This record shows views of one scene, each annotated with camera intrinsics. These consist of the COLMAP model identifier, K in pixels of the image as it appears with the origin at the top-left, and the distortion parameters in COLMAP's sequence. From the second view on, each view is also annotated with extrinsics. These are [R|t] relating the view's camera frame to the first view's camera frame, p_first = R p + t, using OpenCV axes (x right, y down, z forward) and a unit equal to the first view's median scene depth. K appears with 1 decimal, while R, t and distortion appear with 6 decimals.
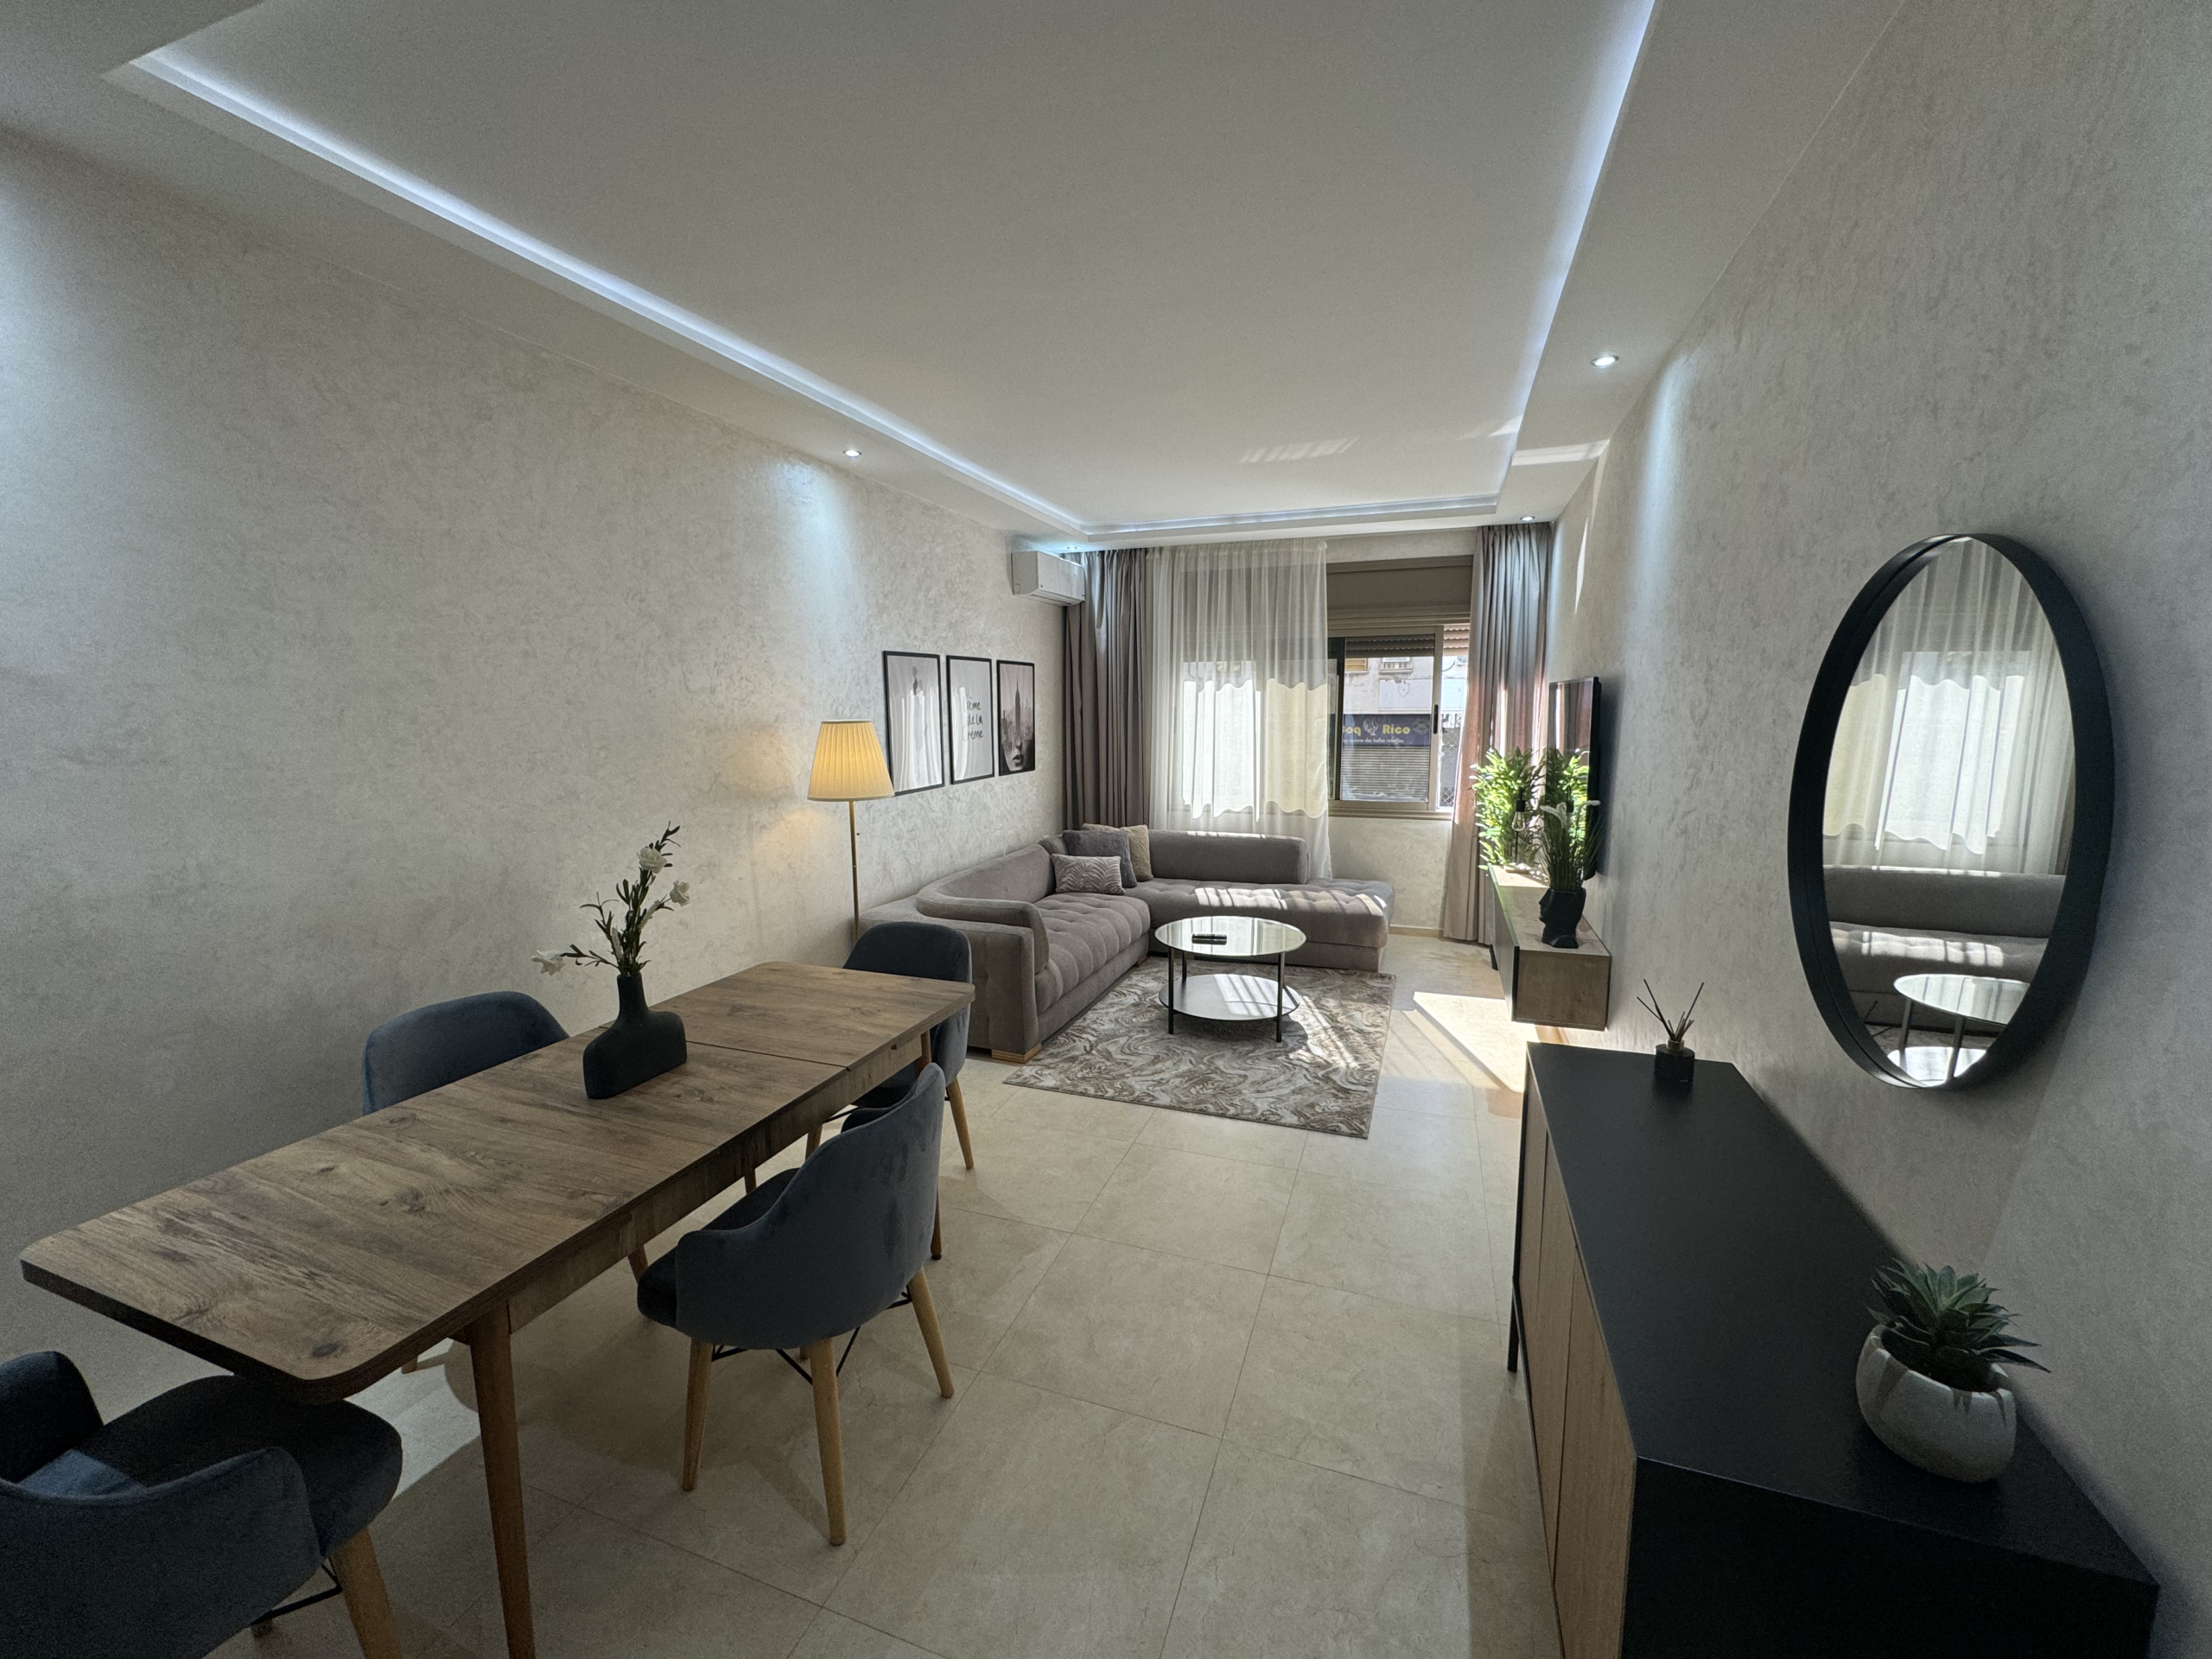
lens RADIAL K [[881.2, 0, 1107.1], [0, 881.2, 827.5], [0, 0, 1]] dist [-0.002192, 0.000419]
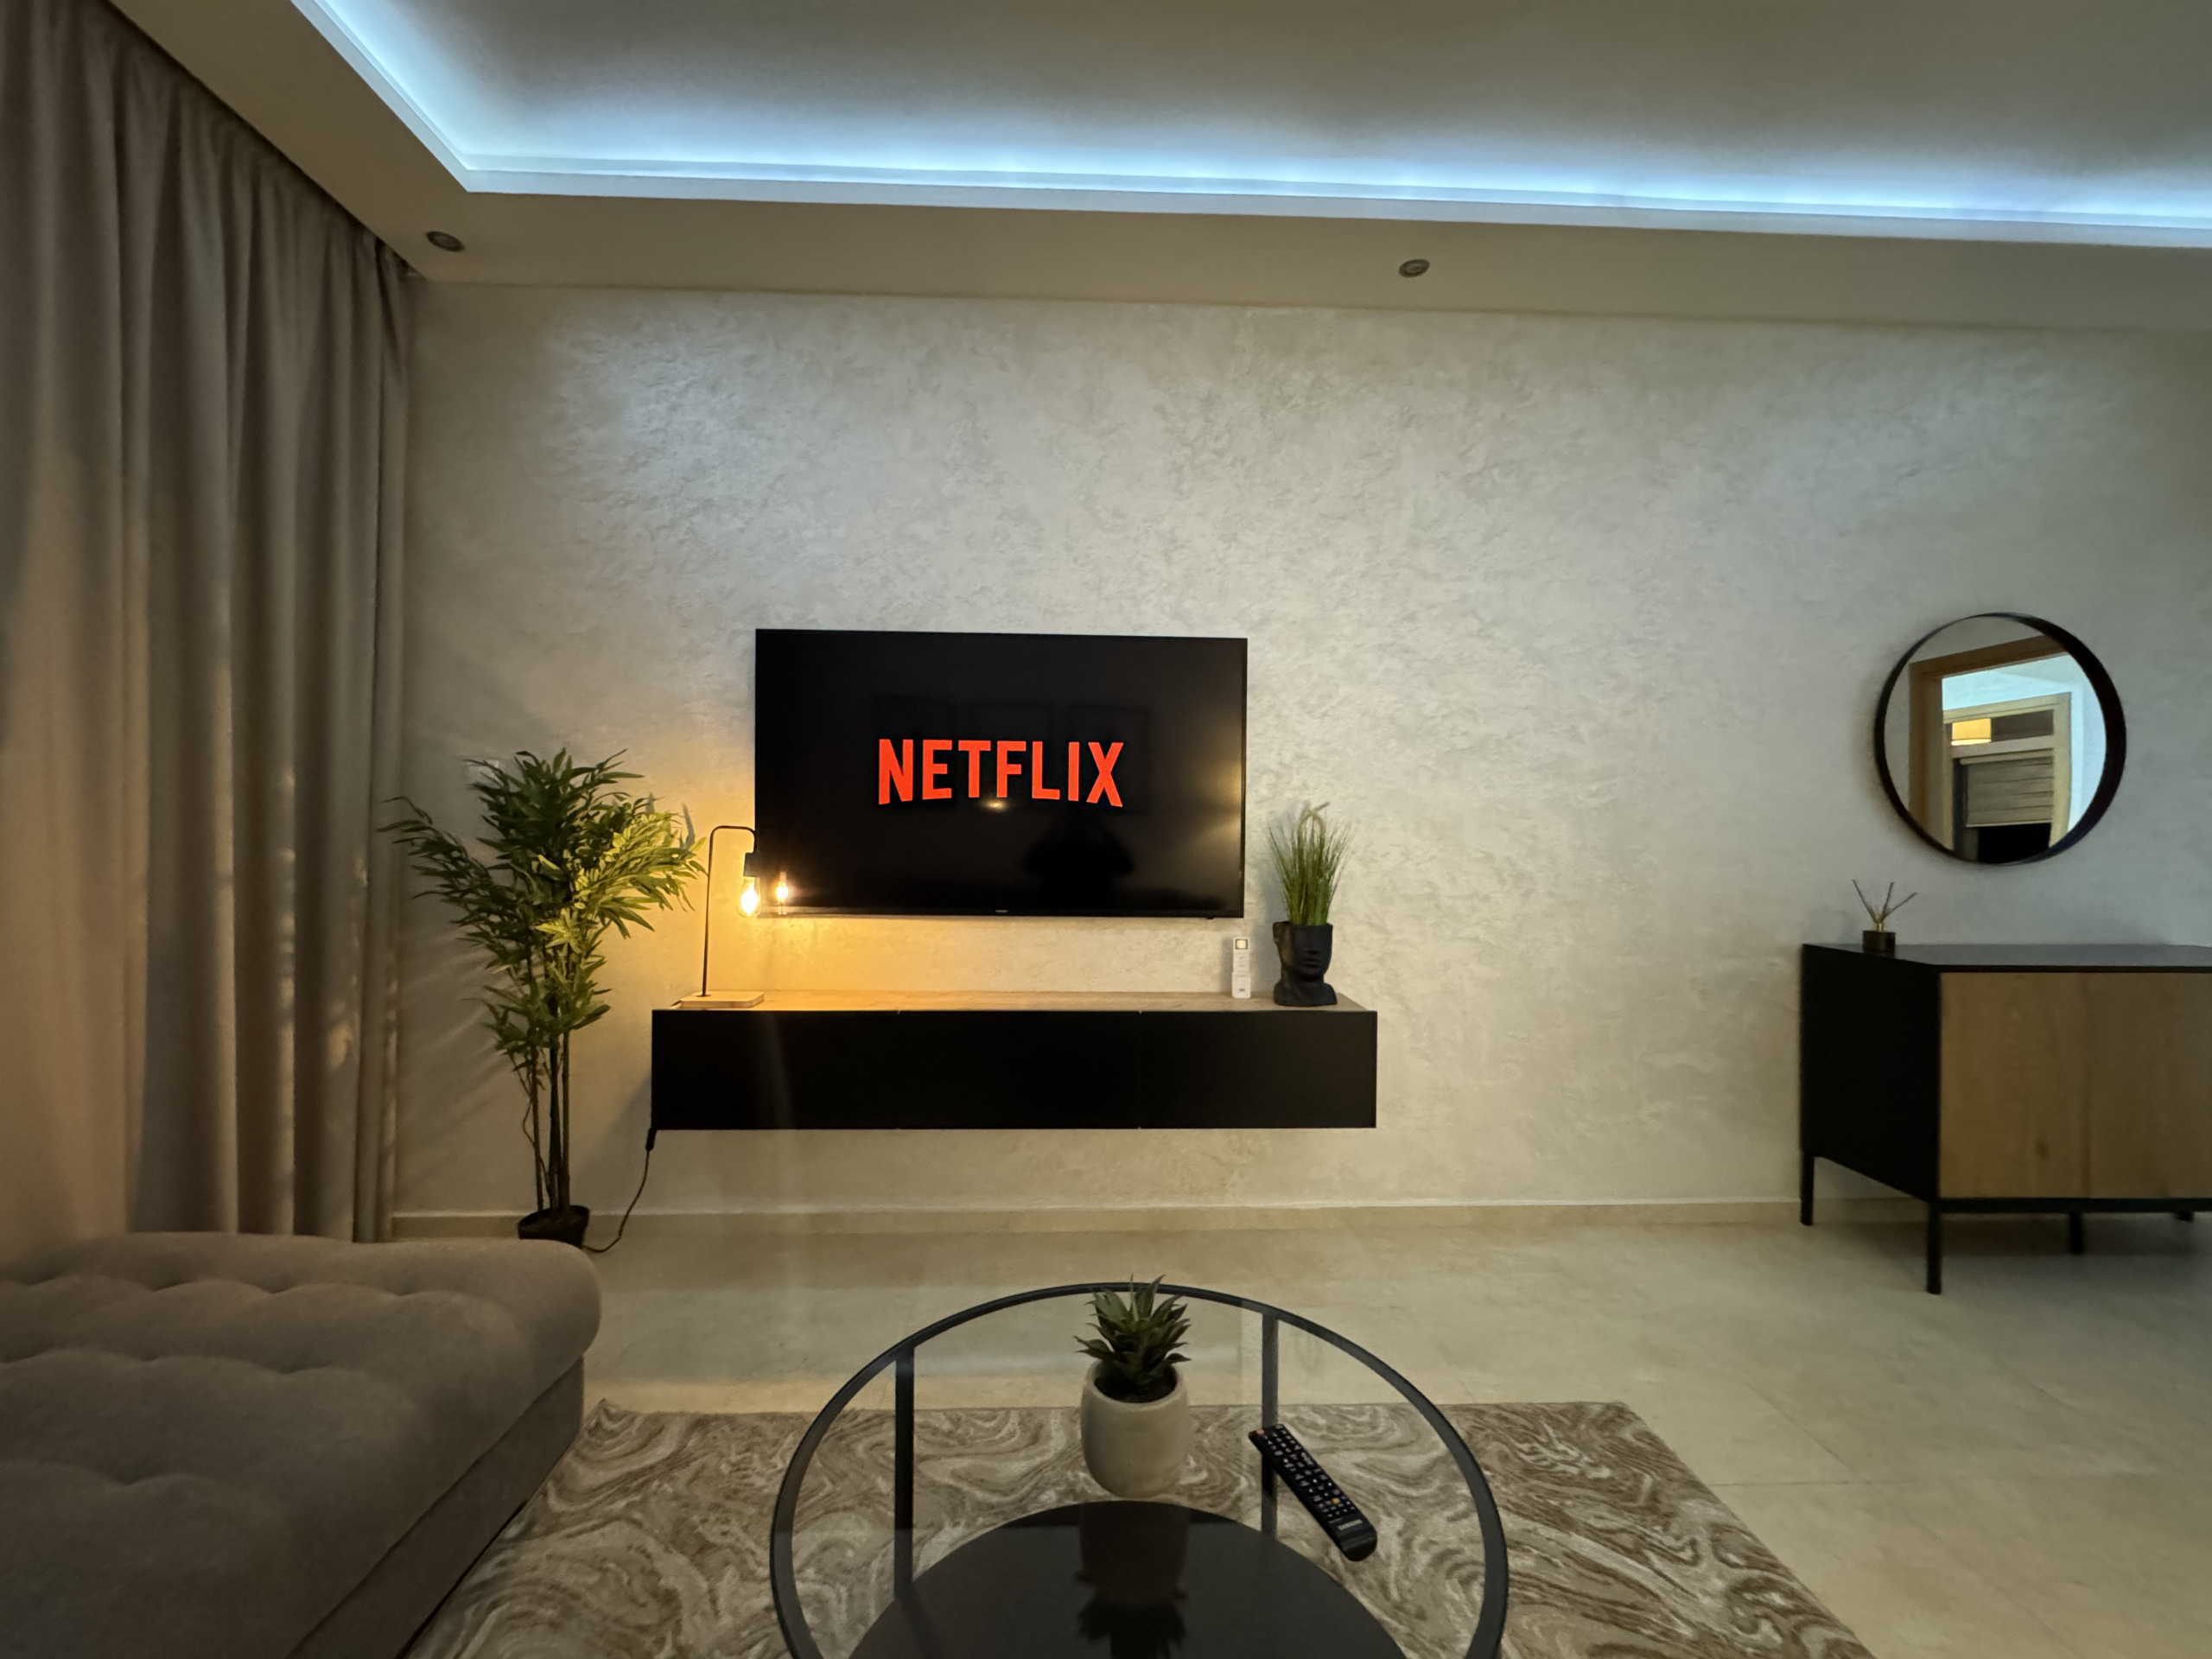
lens RADIAL K [[881.2, 0, 1112.6], [0, 881.2, 826.7], [0, 0, 1]] dist [-0.002192, 0.000419]
pose [[-0.382691, 0.010980, 0.923811, -0.081751], [0.126560, 0.991126, 0.040648, -0.058989], [-0.915167, 0.132473, -0.380685, 1.370011]]
